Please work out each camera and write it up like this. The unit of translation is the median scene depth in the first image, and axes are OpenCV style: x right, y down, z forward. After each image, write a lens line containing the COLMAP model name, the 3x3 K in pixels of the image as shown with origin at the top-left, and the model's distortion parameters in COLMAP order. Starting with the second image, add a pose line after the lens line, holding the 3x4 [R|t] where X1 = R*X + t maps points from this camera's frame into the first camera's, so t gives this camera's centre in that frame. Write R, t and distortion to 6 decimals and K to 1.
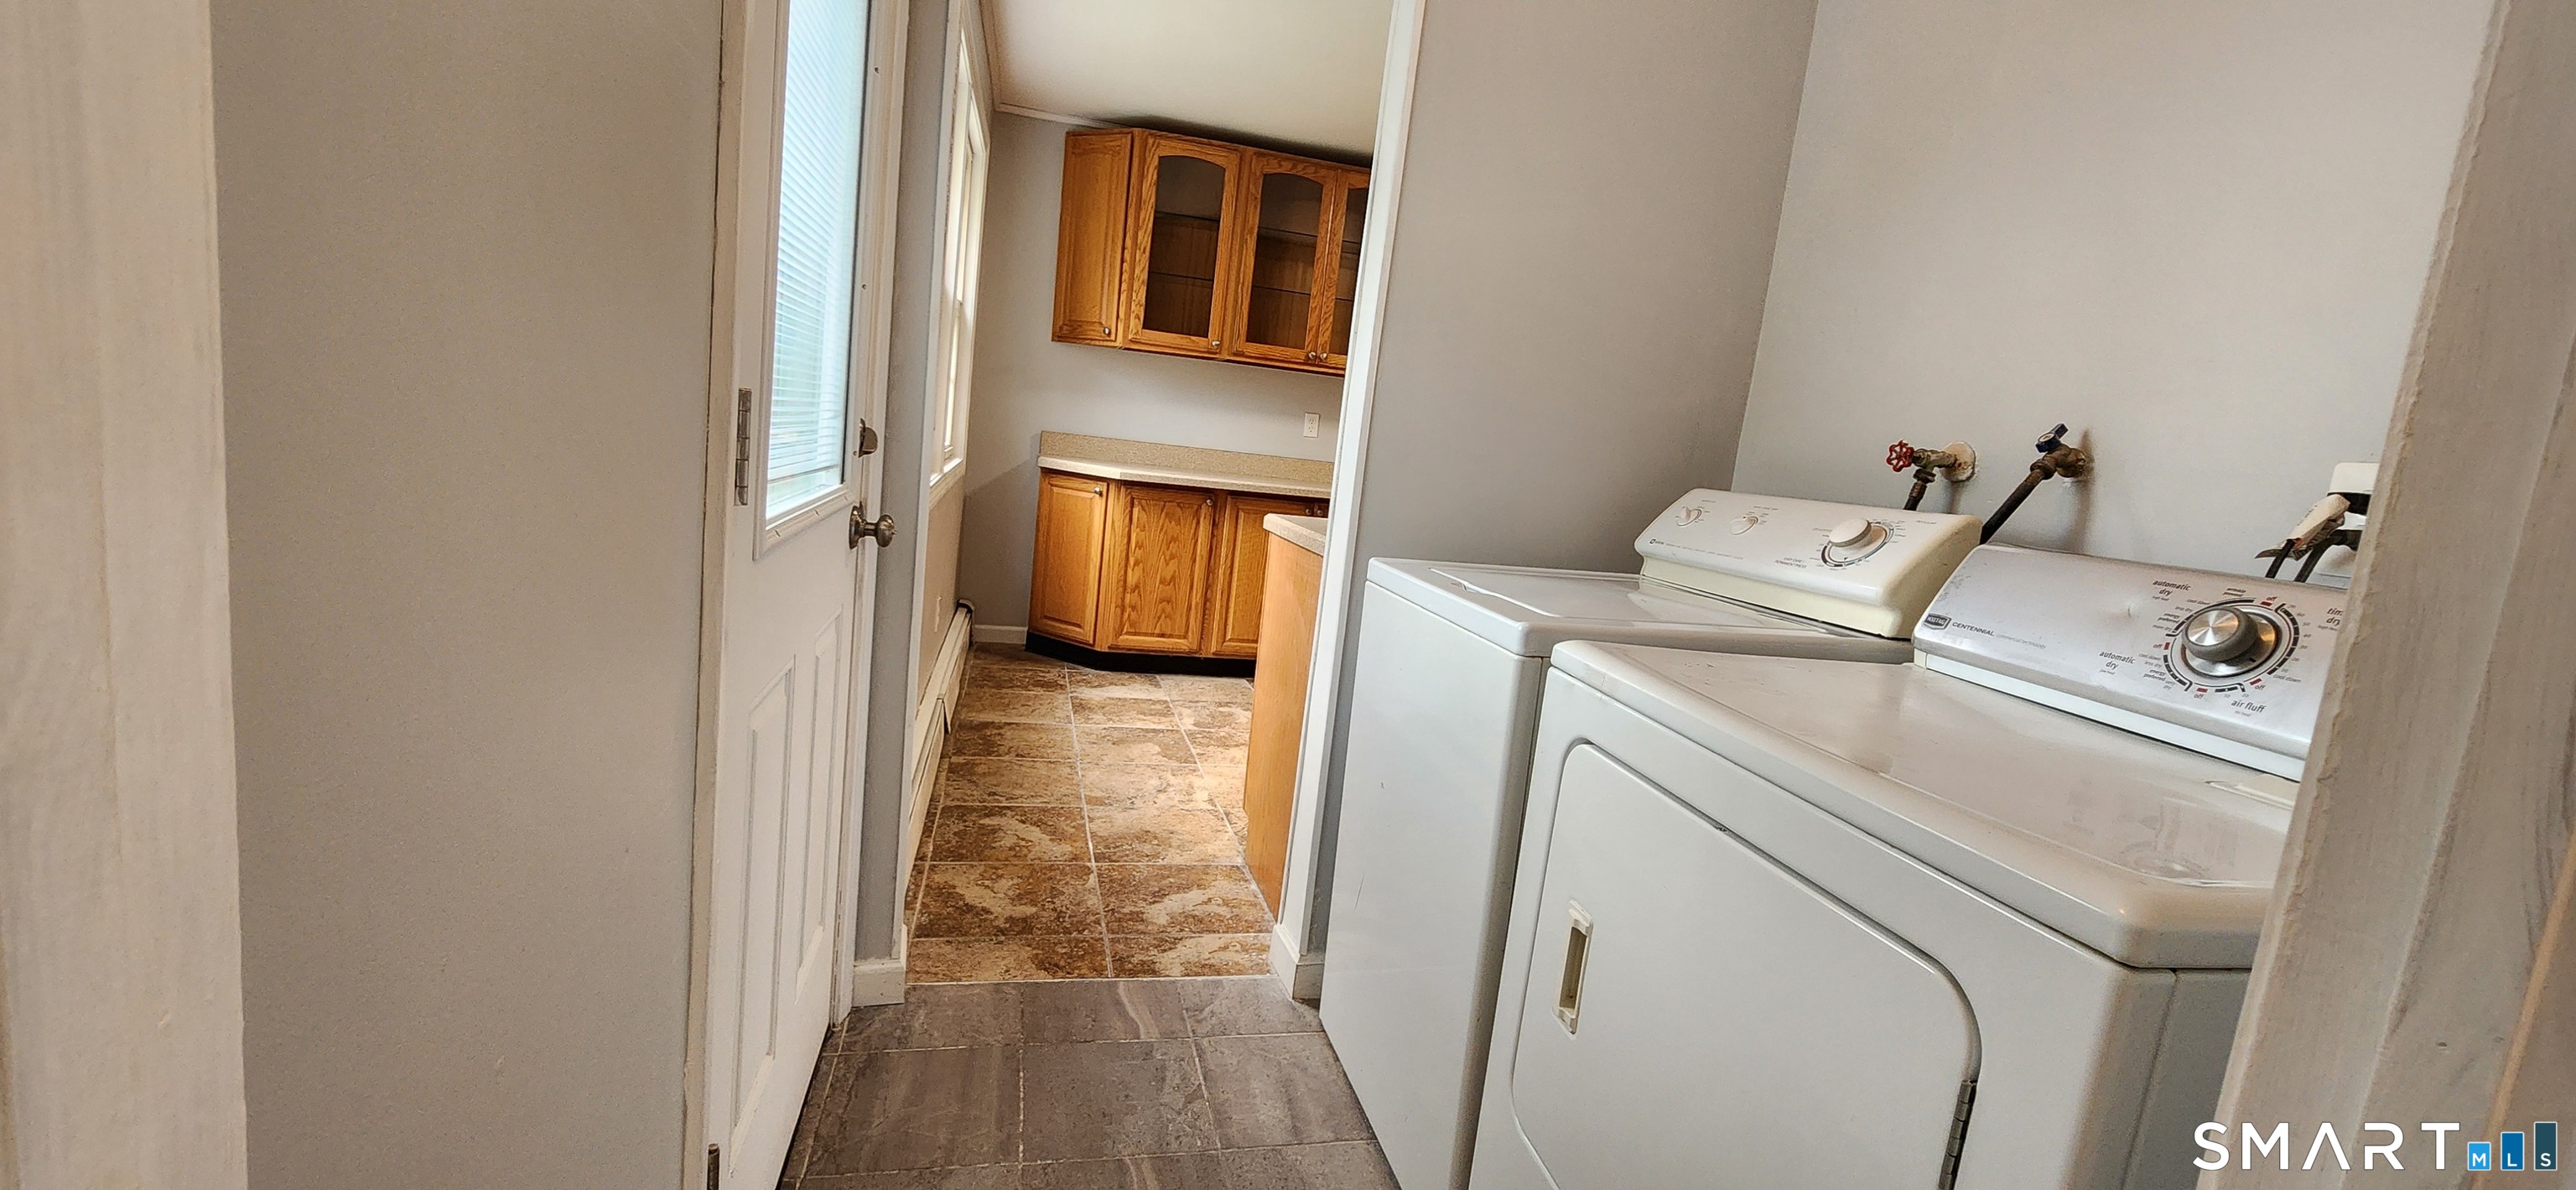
lens RADIAL K [[1053.5, 0, 1278.0], [0, 1053.5, 589.5], [0, 0, 1]] dist [-0.000162, -0.000430]
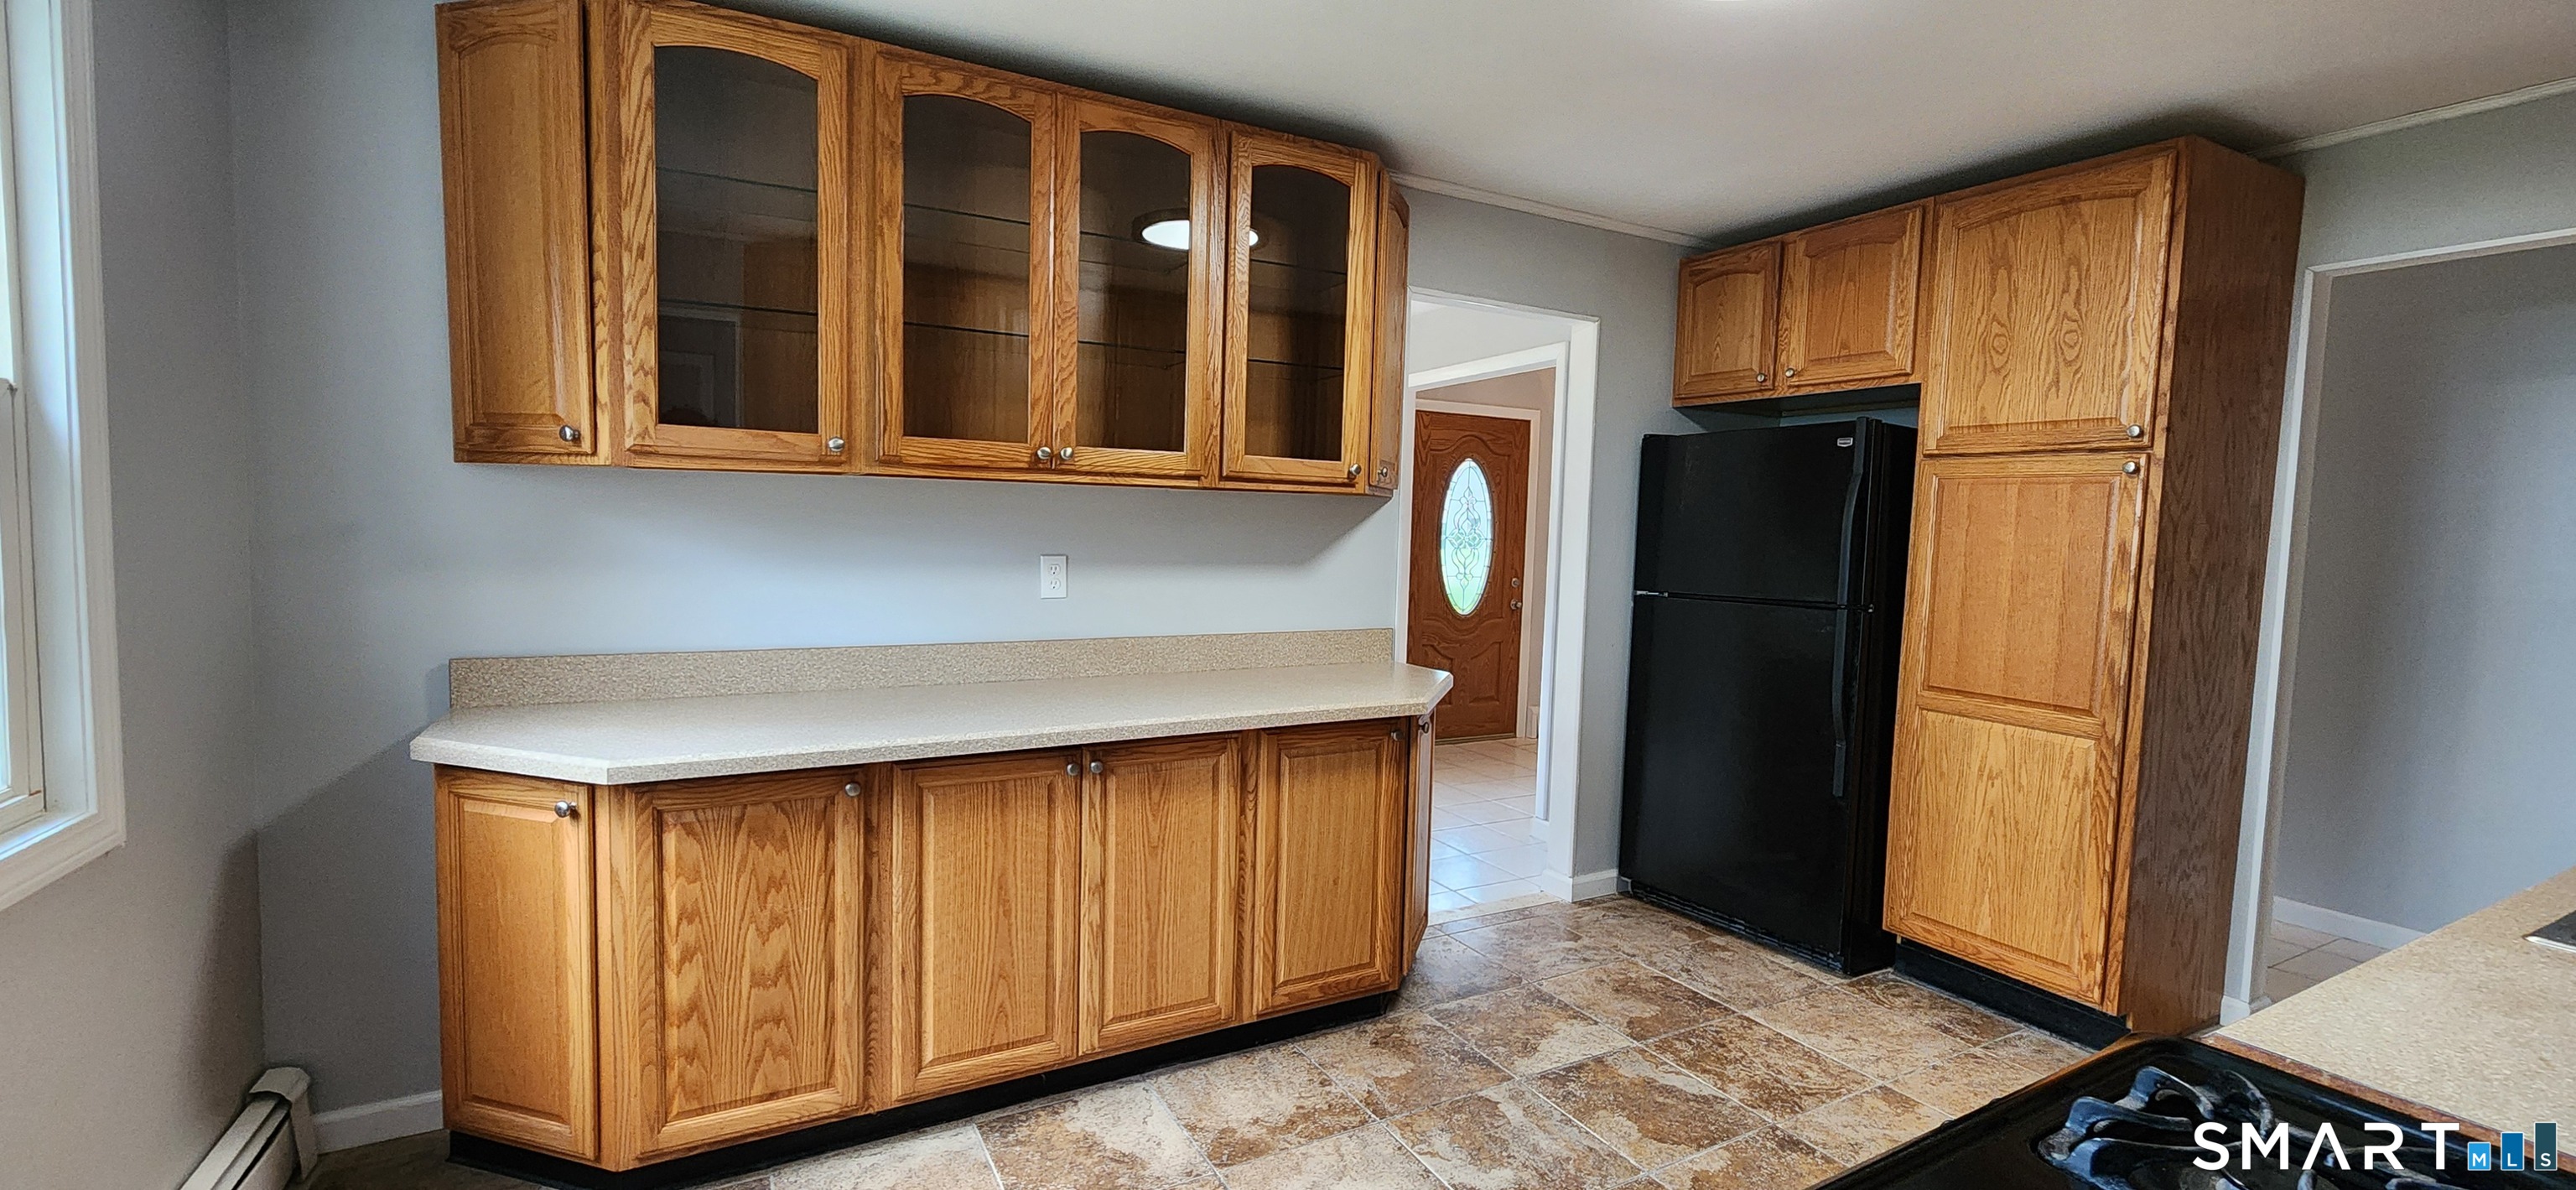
lens RADIAL K [[1053.5, 0, 1284.5], [0, 1053.5, 594.9], [0, 0, 1]] dist [-0.000162, -0.000430]
pose [[0.962923, -0.103734, 0.249036, 0.010697], [0.117311, 0.992279, -0.040269, -0.125349], [-0.242936, 0.067990, 0.967657, 0.504742]]
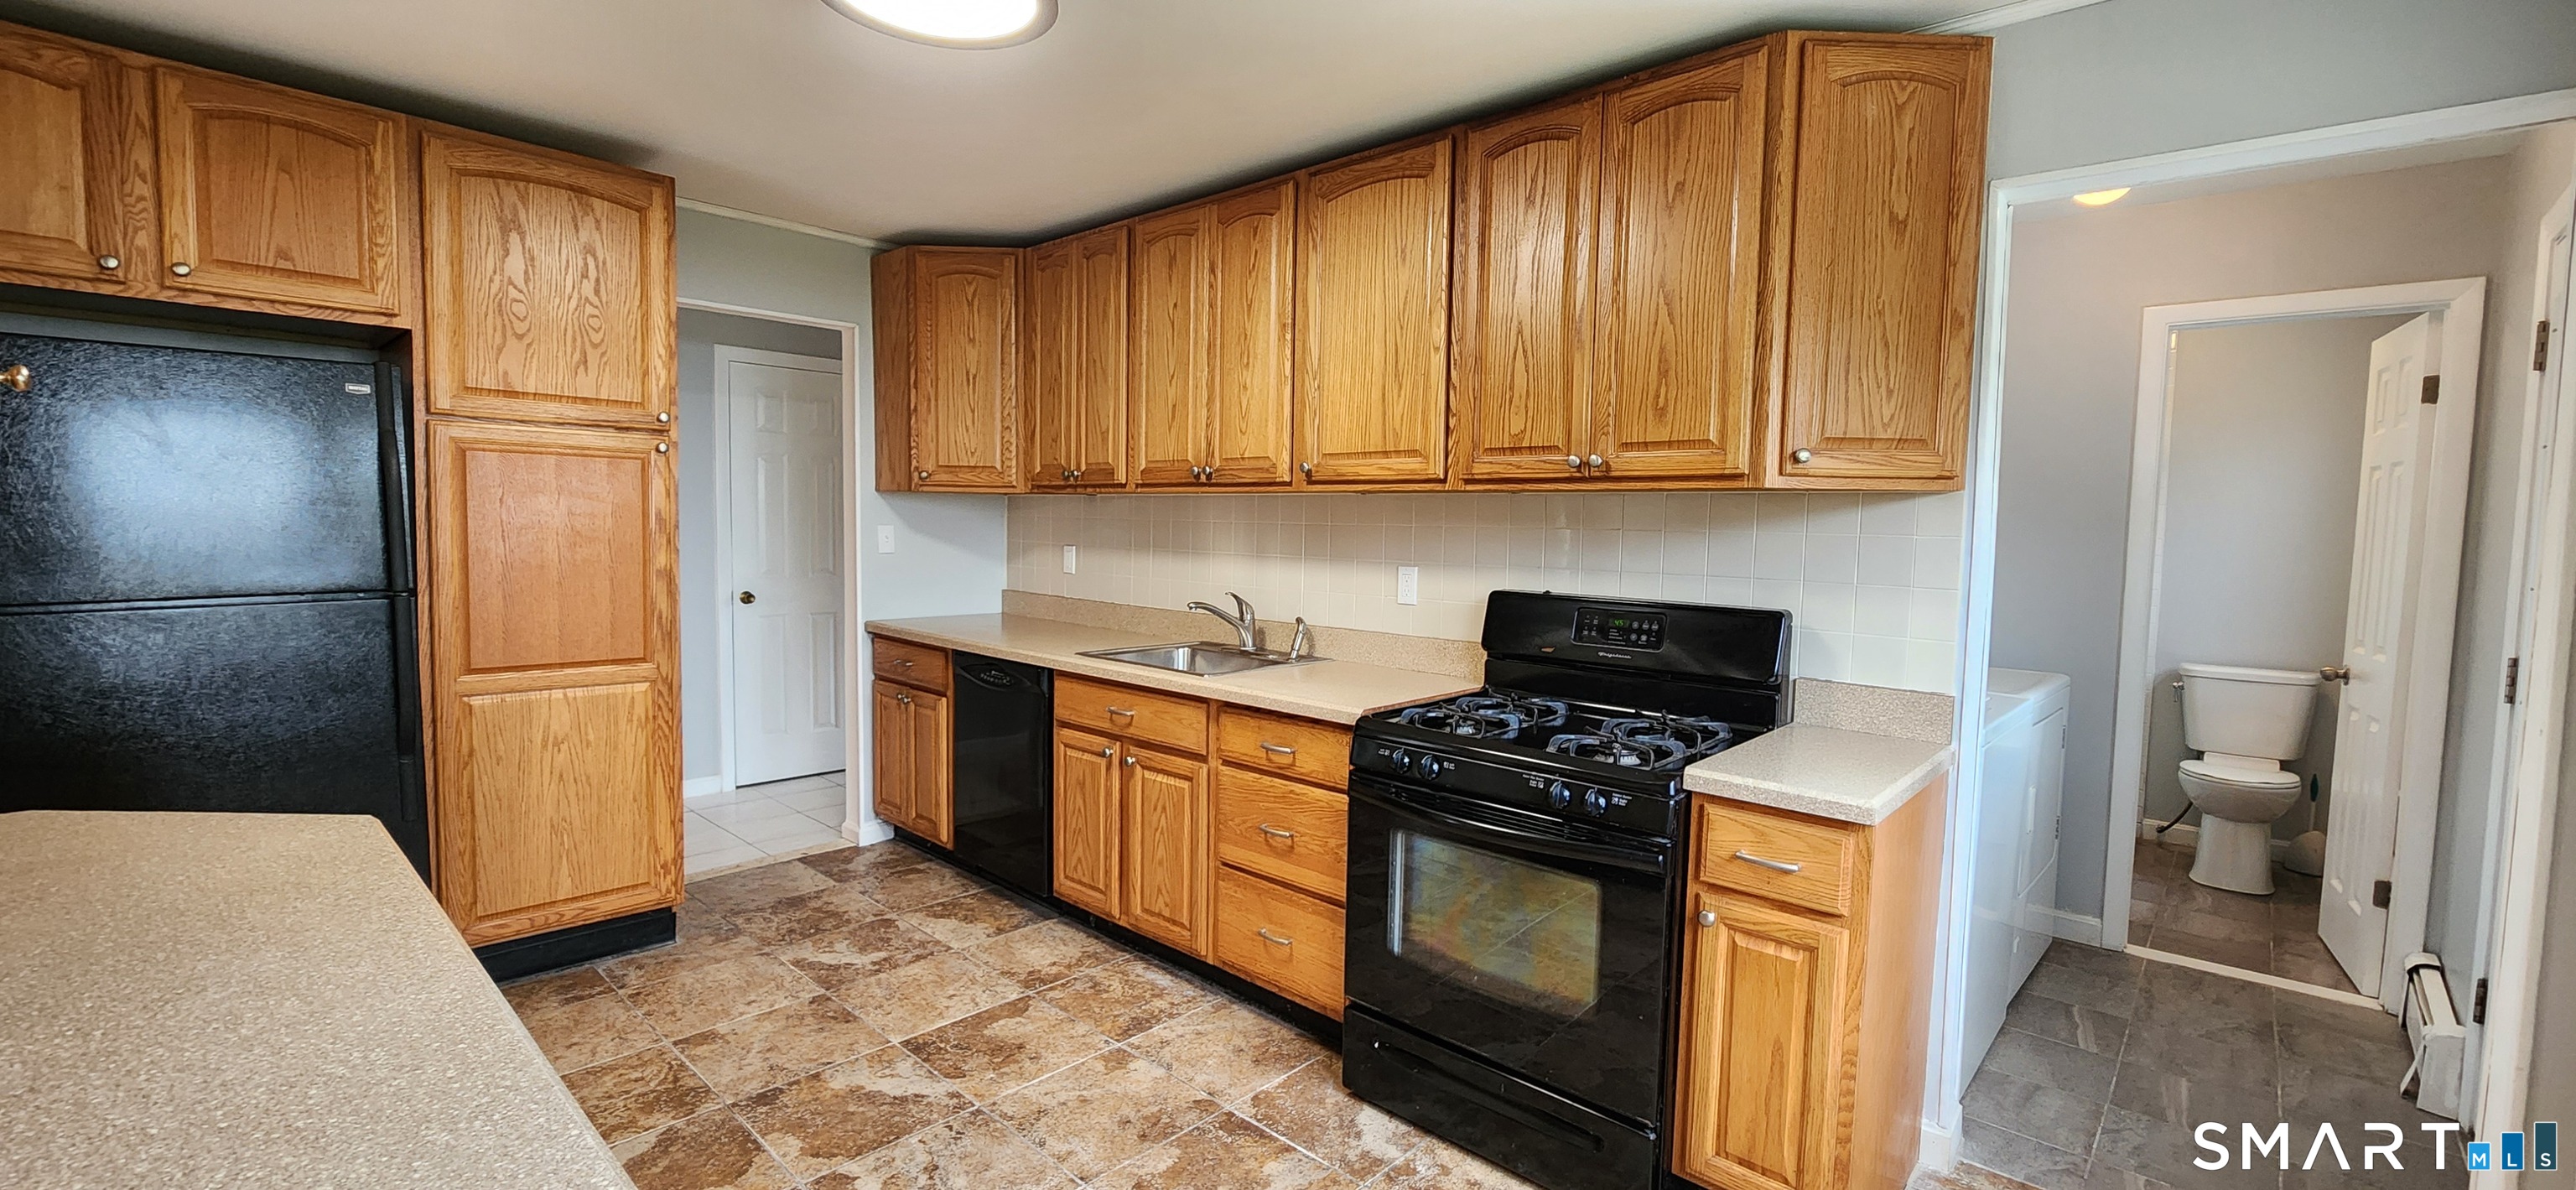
lens RADIAL K [[1053.5, 0, 1295.1], [0, 1053.5, 589.0], [0, 0, 1]] dist [-0.000162, -0.000430]
pose [[-0.546832, -0.176232, 0.818485, -0.190030], [0.037435, 0.971472, 0.234182, -0.217874], [-0.836405, 0.158698, -0.524634, 0.969623]]
